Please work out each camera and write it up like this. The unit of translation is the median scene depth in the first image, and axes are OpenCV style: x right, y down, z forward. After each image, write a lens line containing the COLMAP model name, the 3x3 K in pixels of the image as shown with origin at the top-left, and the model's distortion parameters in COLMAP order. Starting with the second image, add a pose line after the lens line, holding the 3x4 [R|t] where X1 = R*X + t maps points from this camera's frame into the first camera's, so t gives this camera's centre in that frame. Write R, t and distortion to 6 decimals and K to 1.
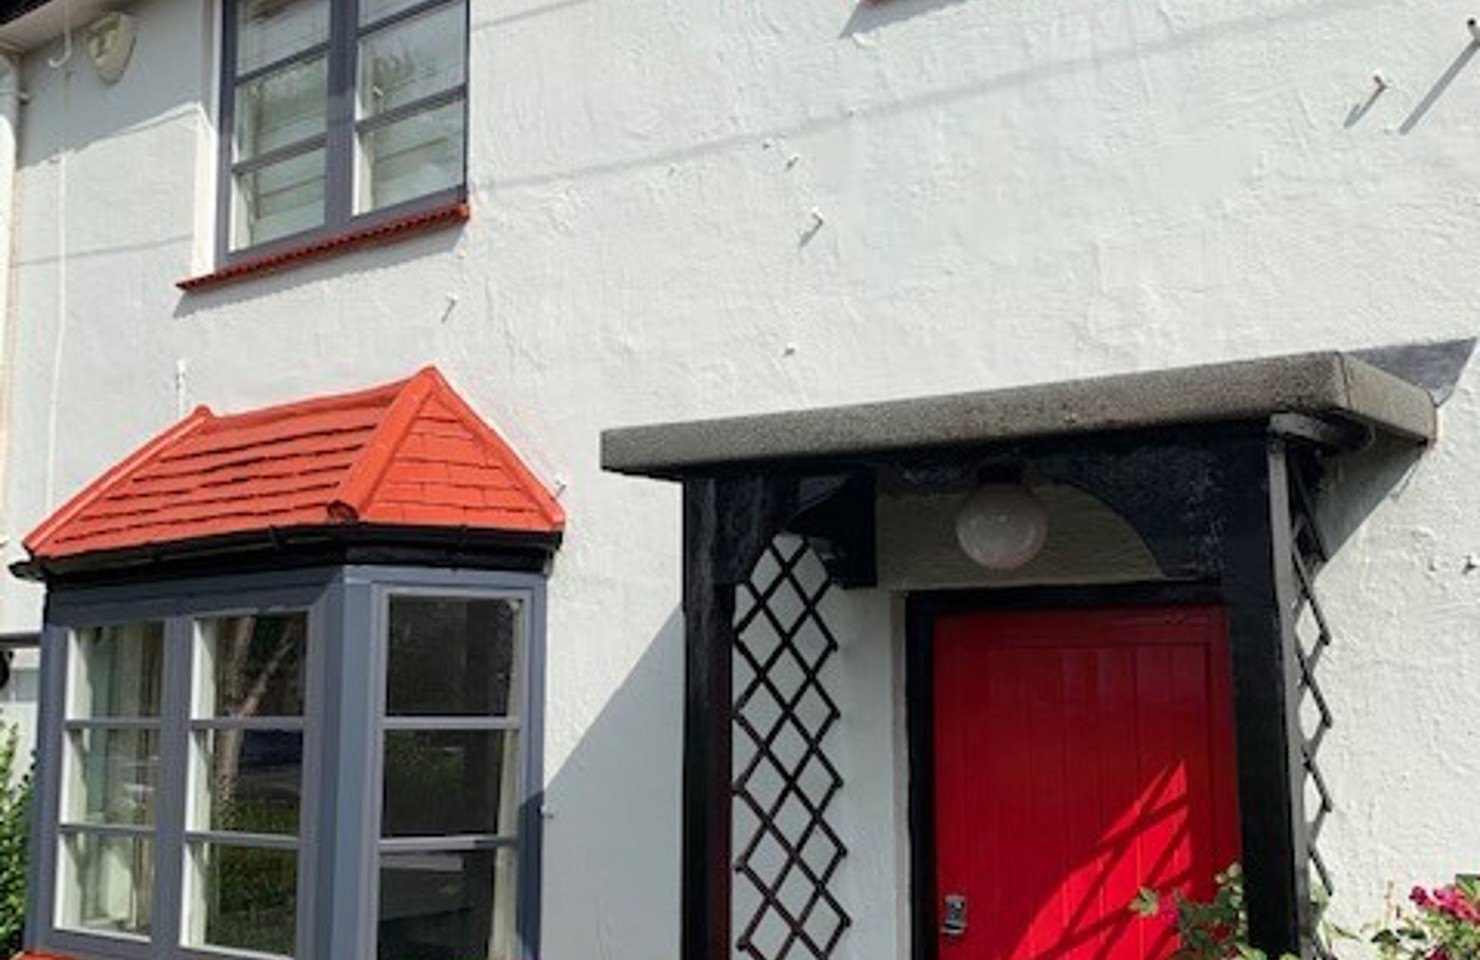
lens RADIAL K [[1509.6, 0, 740.0], [0, 1509.6, 480.0], [0, 0, 1]] dist [0.152833, -0.389488]
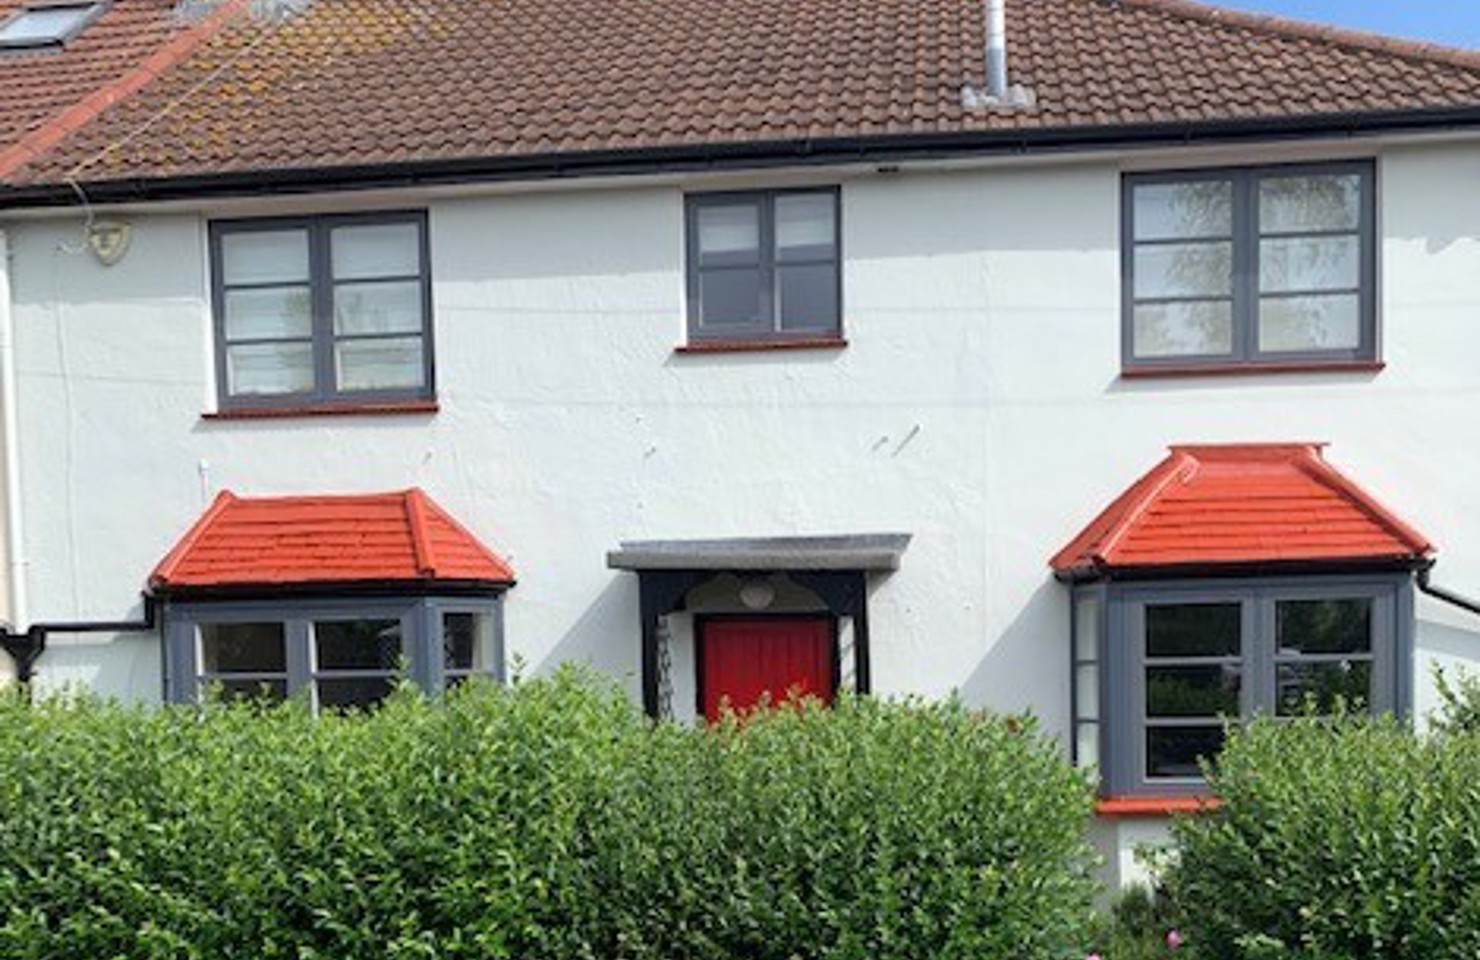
lens RADIAL K [[1509.6, 0, 740.0], [0, 1509.6, 480.0], [0, 0, 1]] dist [0.152833, -0.389488]
pose [[0.874622, 0.038226, 0.483296, -0.859842], [-0.058934, 0.997877, 0.027726, -0.179237], [-0.481210, -0.052732, 0.875018, -0.974927]]
